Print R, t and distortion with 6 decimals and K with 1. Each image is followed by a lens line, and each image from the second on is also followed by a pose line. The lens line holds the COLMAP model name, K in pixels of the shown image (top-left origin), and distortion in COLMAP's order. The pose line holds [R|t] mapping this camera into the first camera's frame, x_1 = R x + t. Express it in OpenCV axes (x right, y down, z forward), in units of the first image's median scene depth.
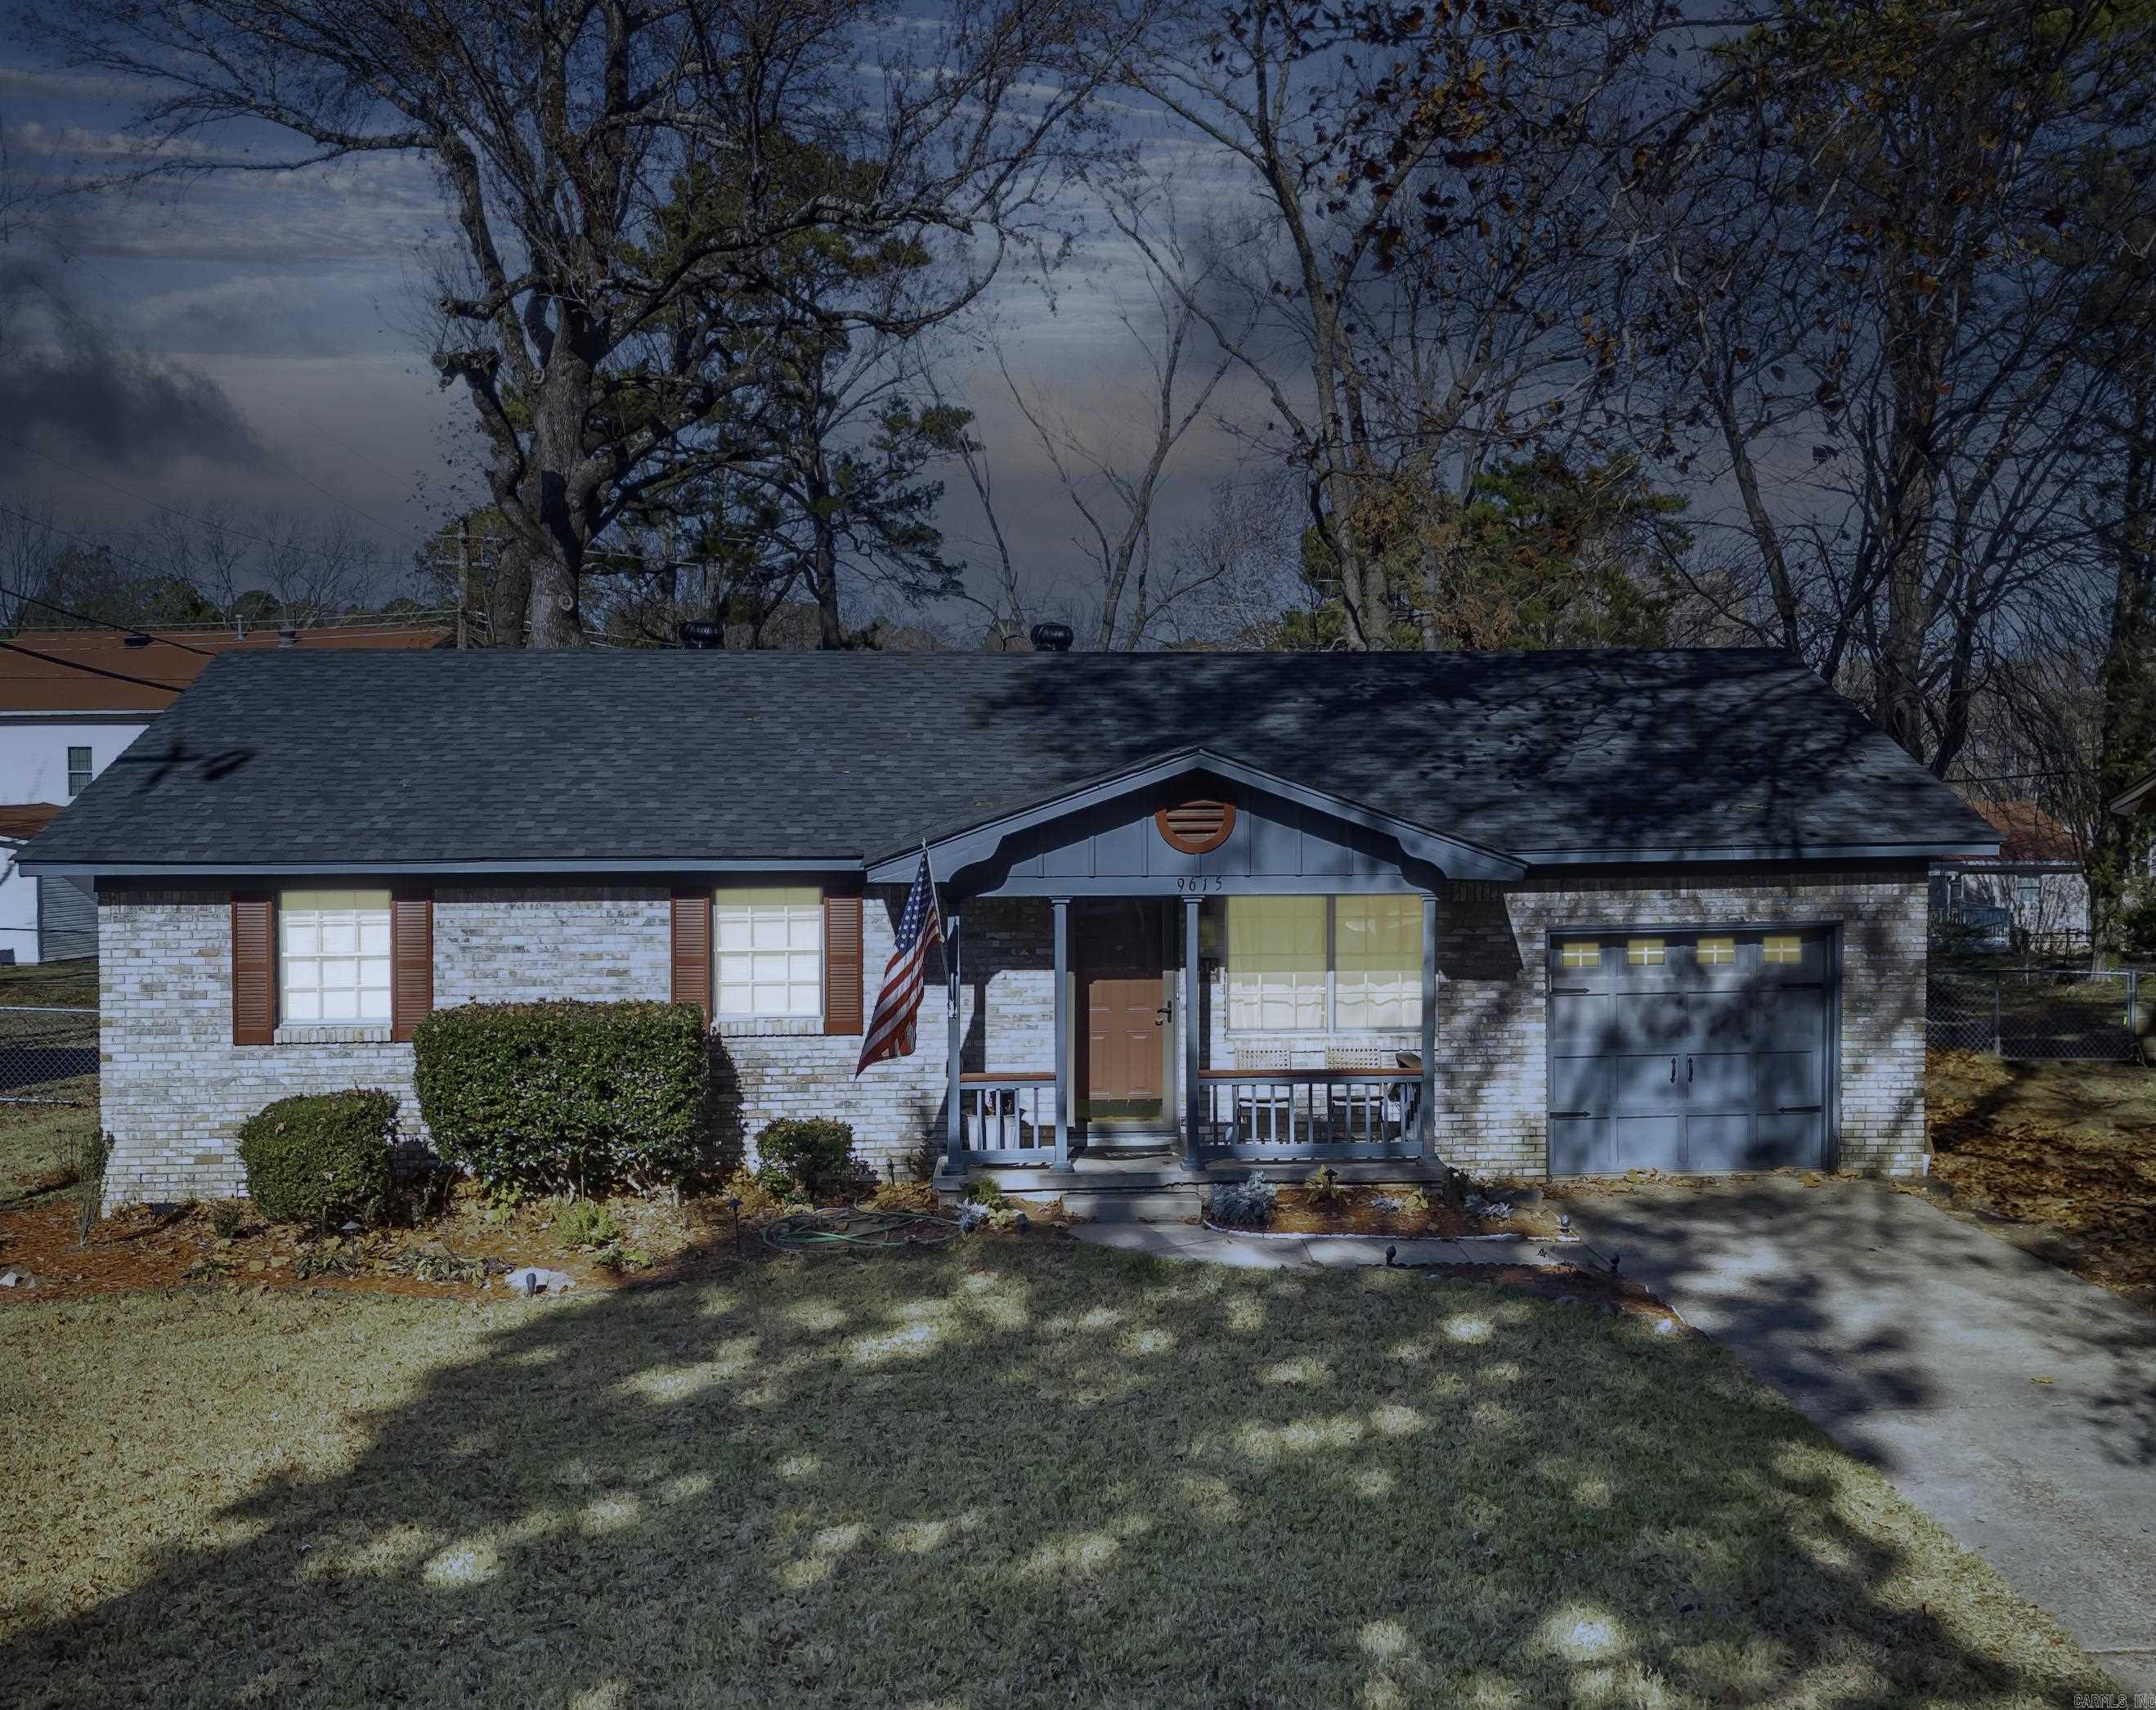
lens RADIAL K [[2244.8, 0, 1078.0], [0, 2244.8, 855.0], [0, 0, 1]] dist [0.047332, -0.002205]
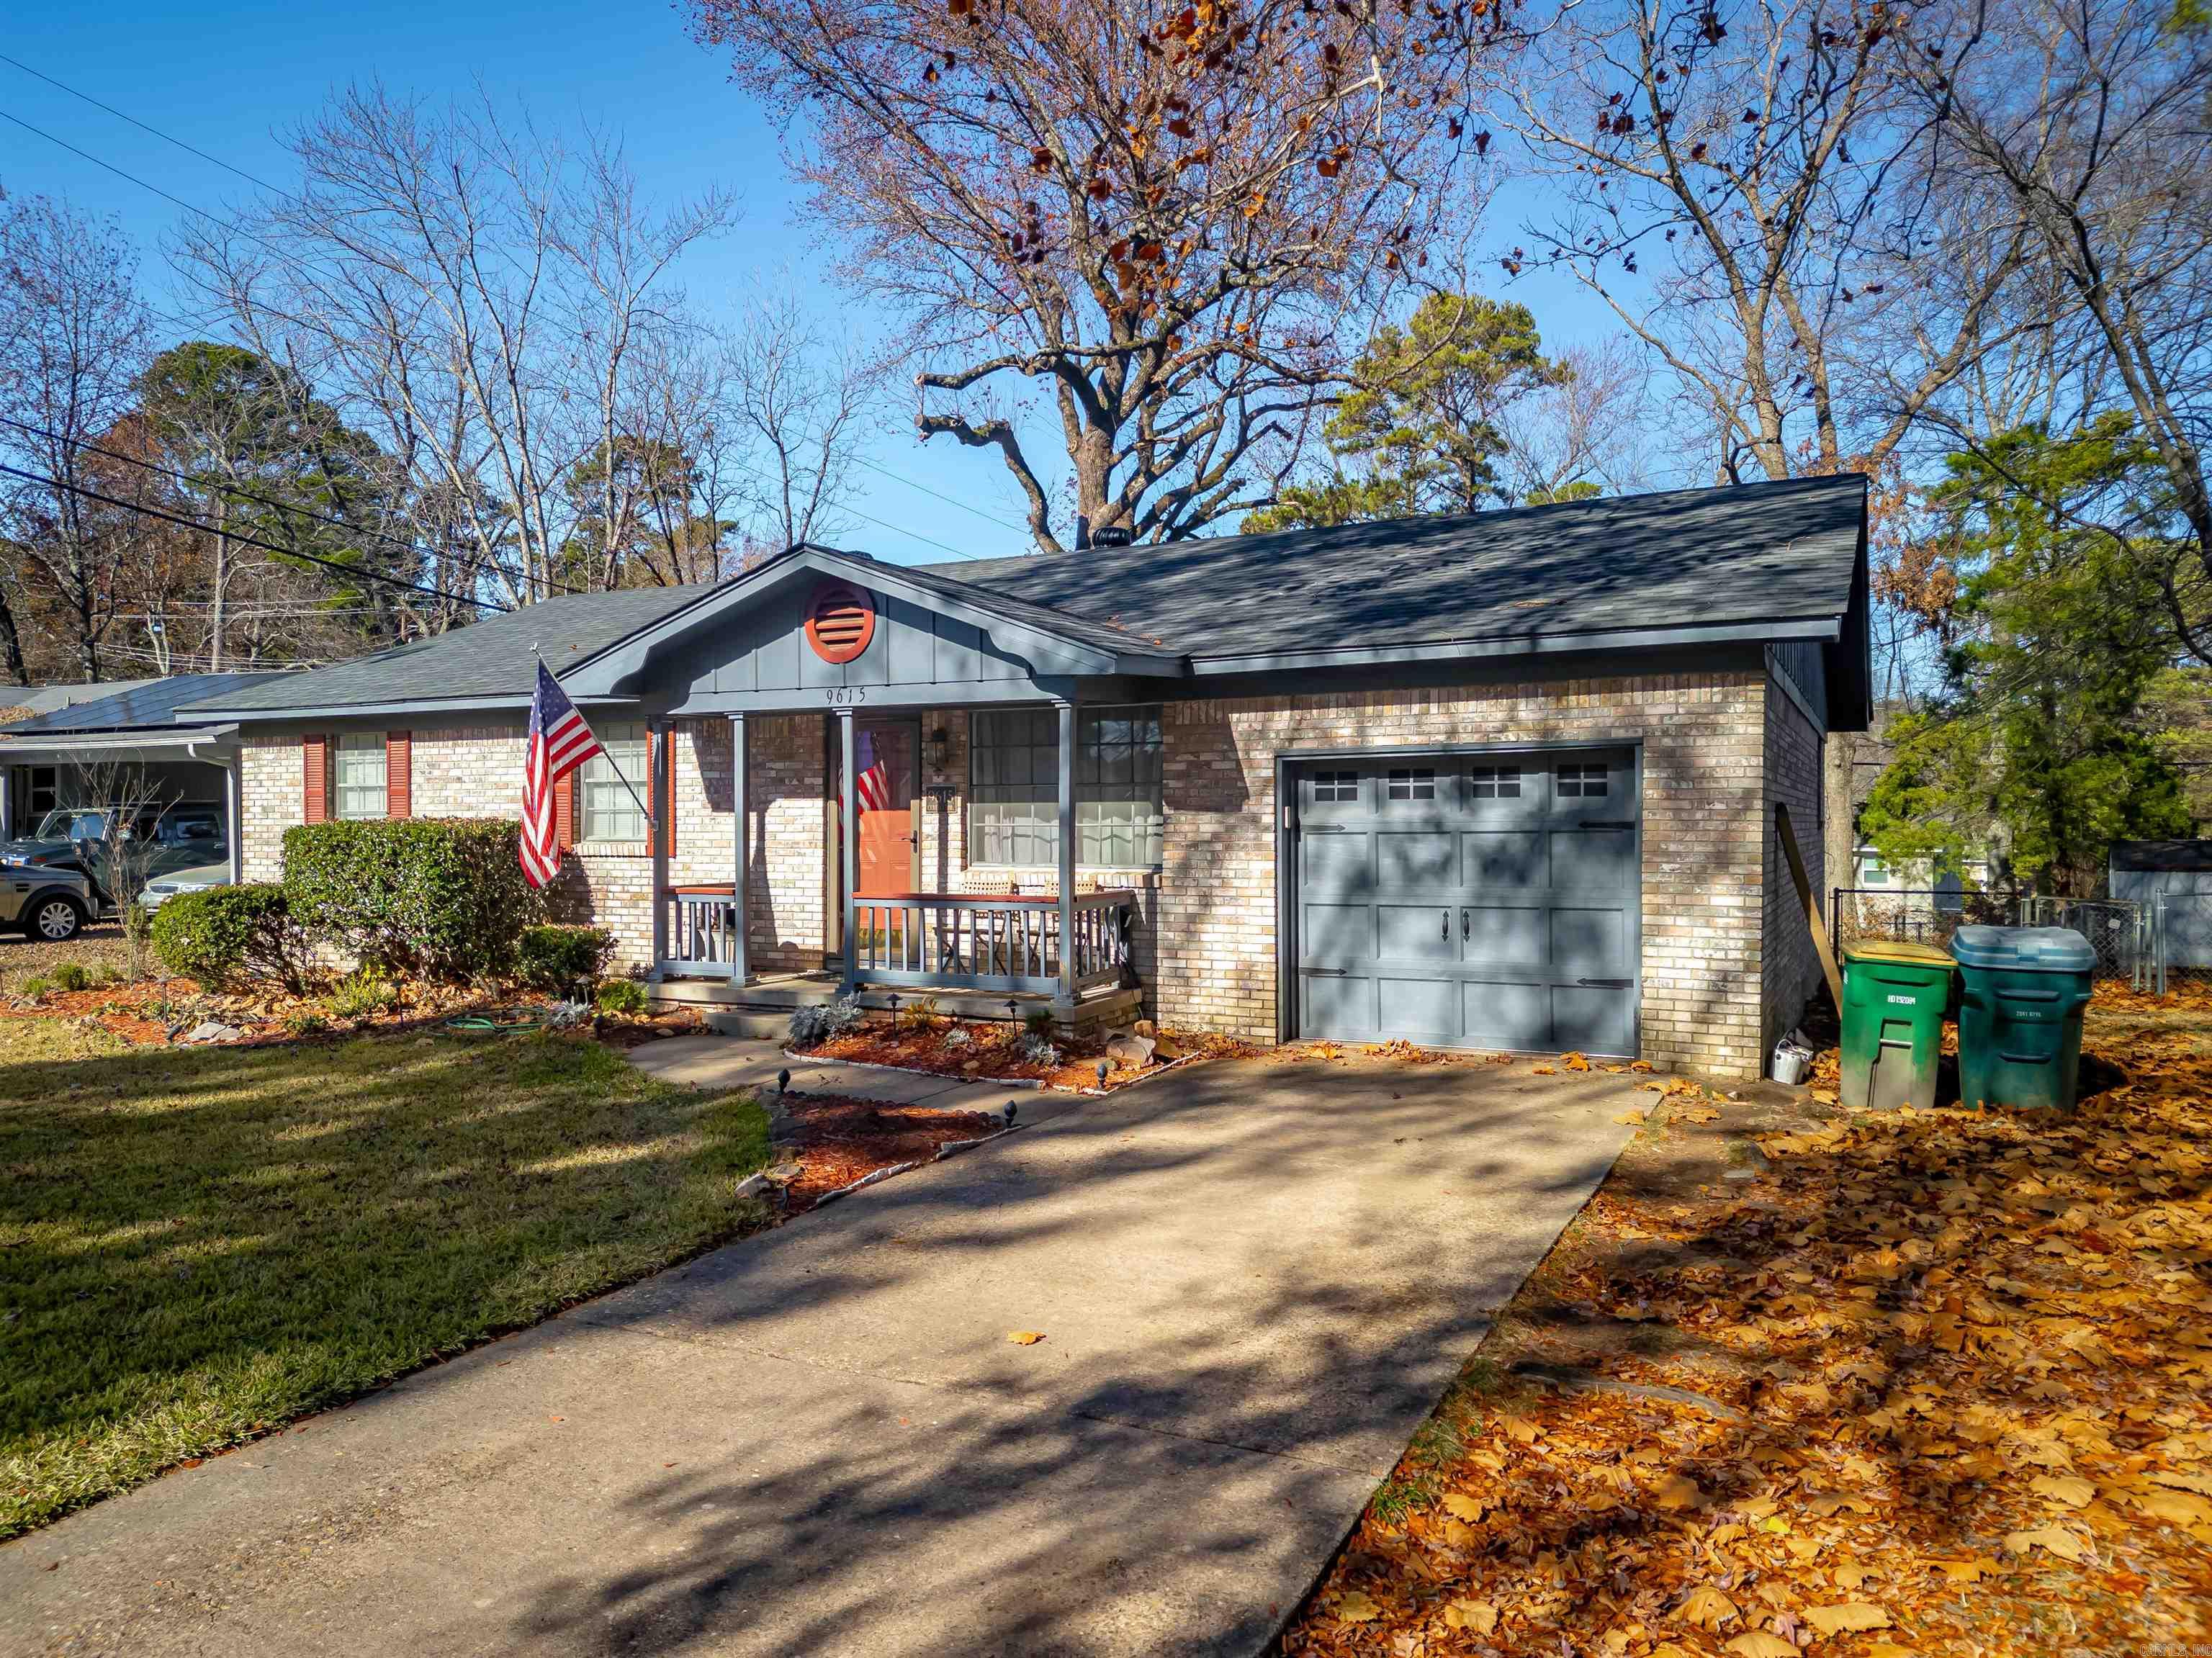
lens RADIAL K [[1481.0, 0, 1106.0], [0, 1481.0, 829.0], [0, 0, 1]] dist [0.038089, -0.001470]
pose [[0.862836, 0.007144, -0.505433, 0.455783], [-0.022946, 0.999423, -0.025046, 0.080377], [0.504962, 0.033209, 0.862502, 0.486525]]
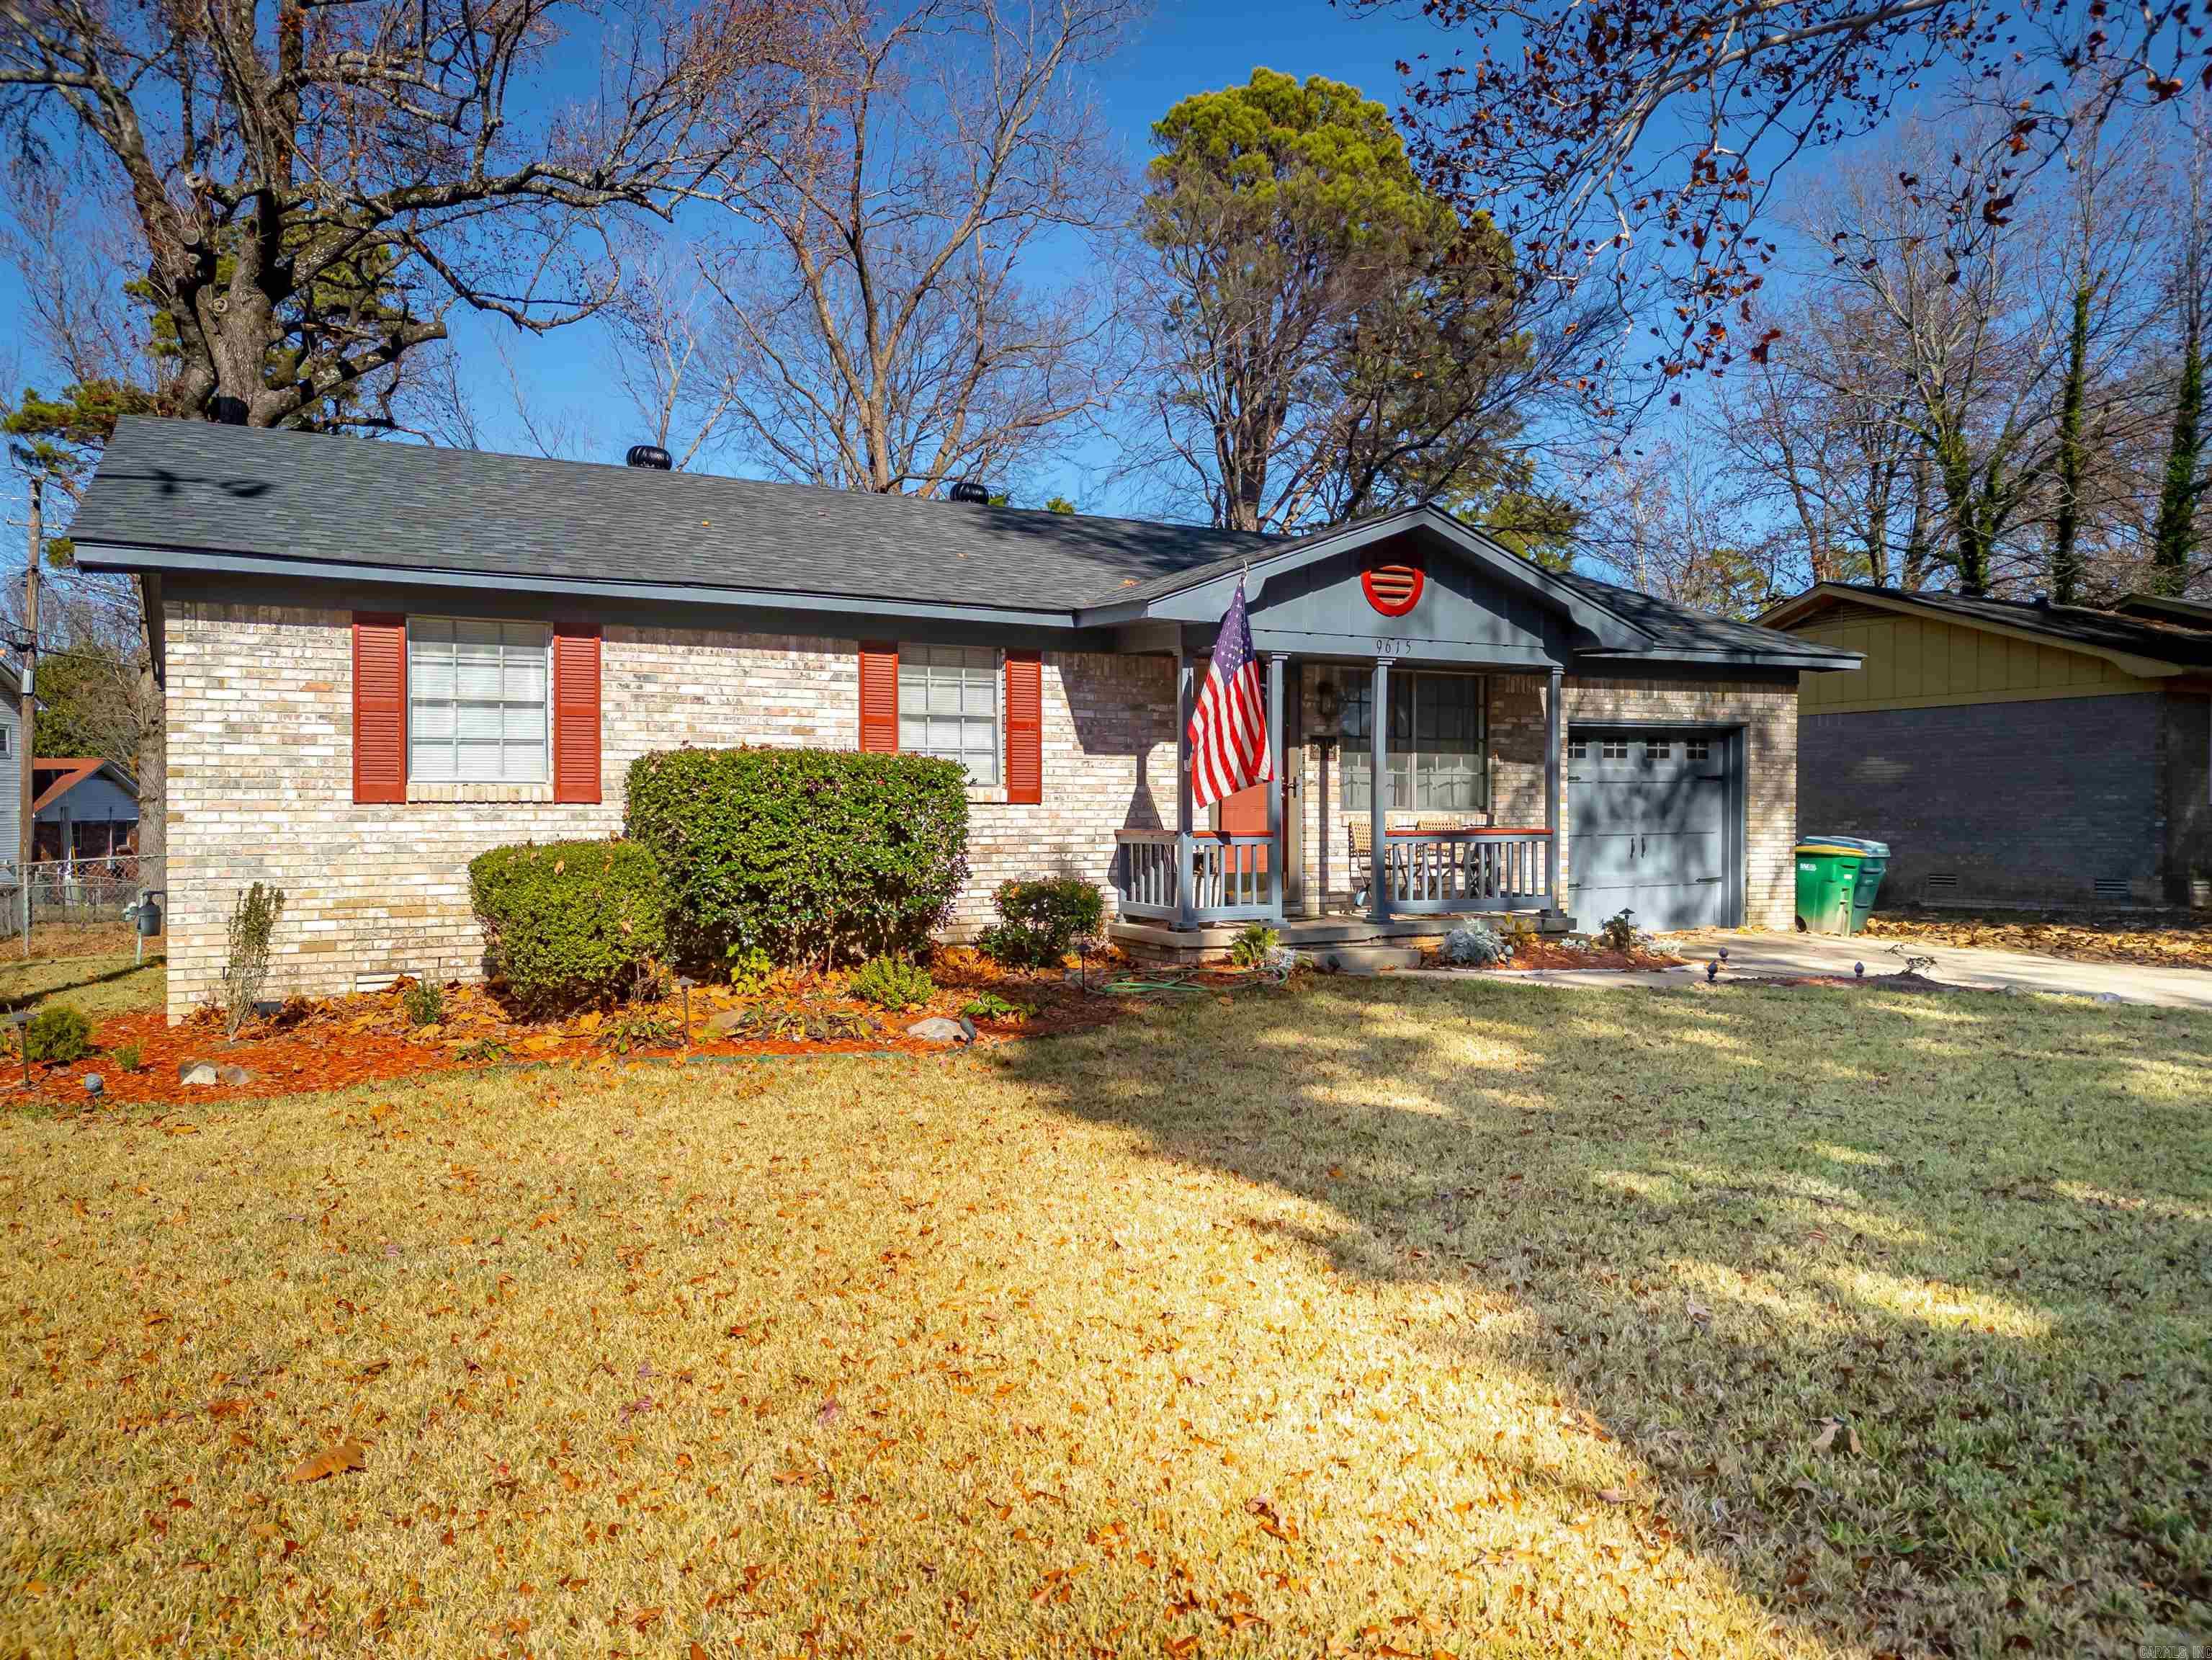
lens RADIAL K [[1526.1, 0, 1002.9], [0, 1526.1, 837.1], [0, 0, 1]] dist [0.053432, -0.004444]
pose [[0.921847, -0.000959, 0.387553, -0.370340], [0.010403, 0.999698, -0.022271, 0.109920], [-0.387415, 0.024562, 0.921578, 0.402481]]
